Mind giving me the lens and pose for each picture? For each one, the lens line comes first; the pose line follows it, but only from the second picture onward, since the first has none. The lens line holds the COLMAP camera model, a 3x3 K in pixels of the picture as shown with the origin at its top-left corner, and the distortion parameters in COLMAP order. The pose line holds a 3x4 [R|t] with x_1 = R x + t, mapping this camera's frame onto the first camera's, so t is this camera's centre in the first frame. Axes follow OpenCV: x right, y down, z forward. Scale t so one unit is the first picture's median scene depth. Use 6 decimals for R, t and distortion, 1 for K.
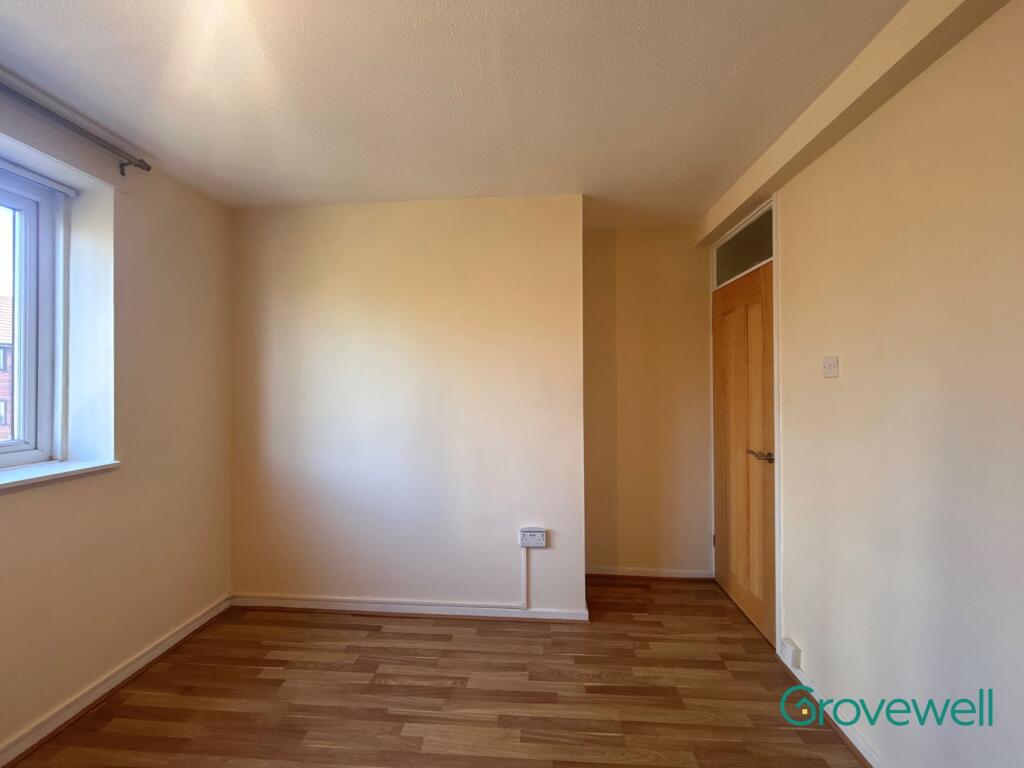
lens RADIAL K [[414.5, 0, 512.0], [0, 414.5, 384.0], [0, 0, 1]] dist [-0.003967, 0.001057]
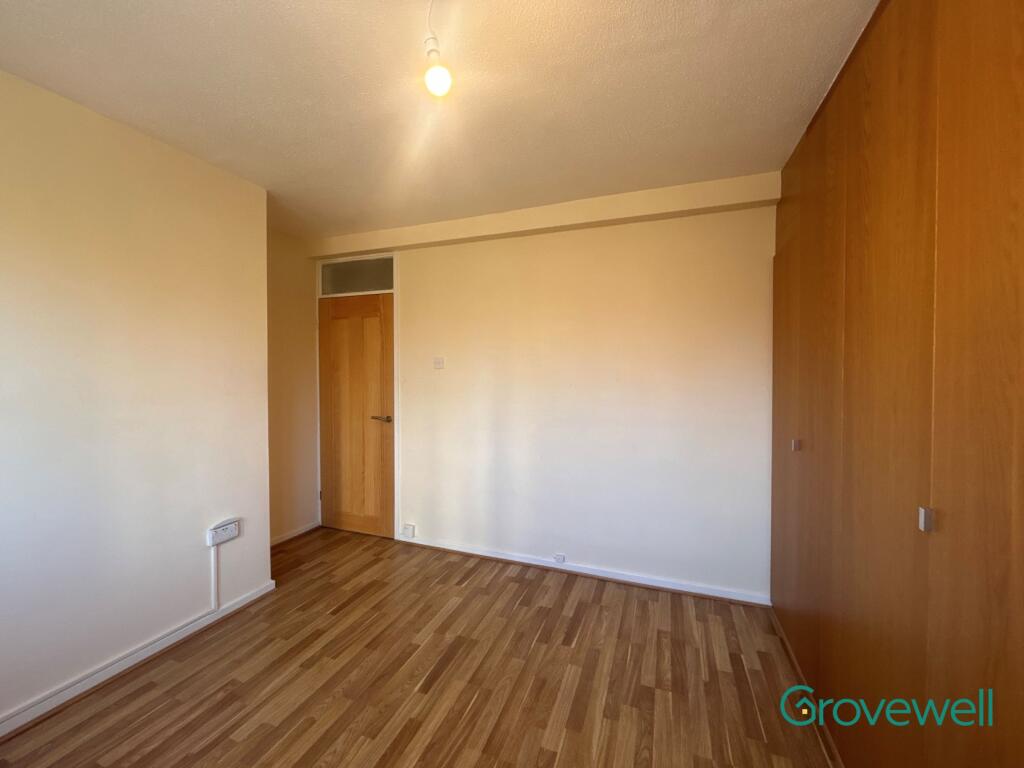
lens RADIAL K [[414.5, 0, 512.0], [0, 414.5, 384.0], [0, 0, 1]] dist [-0.003967, 0.001057]
pose [[0.284524, -0.021714, 0.958423, -0.708184], [-0.002903, 0.999719, 0.023512, 0.007697], [-0.958665, -0.009472, 0.284381, 0.105336]]
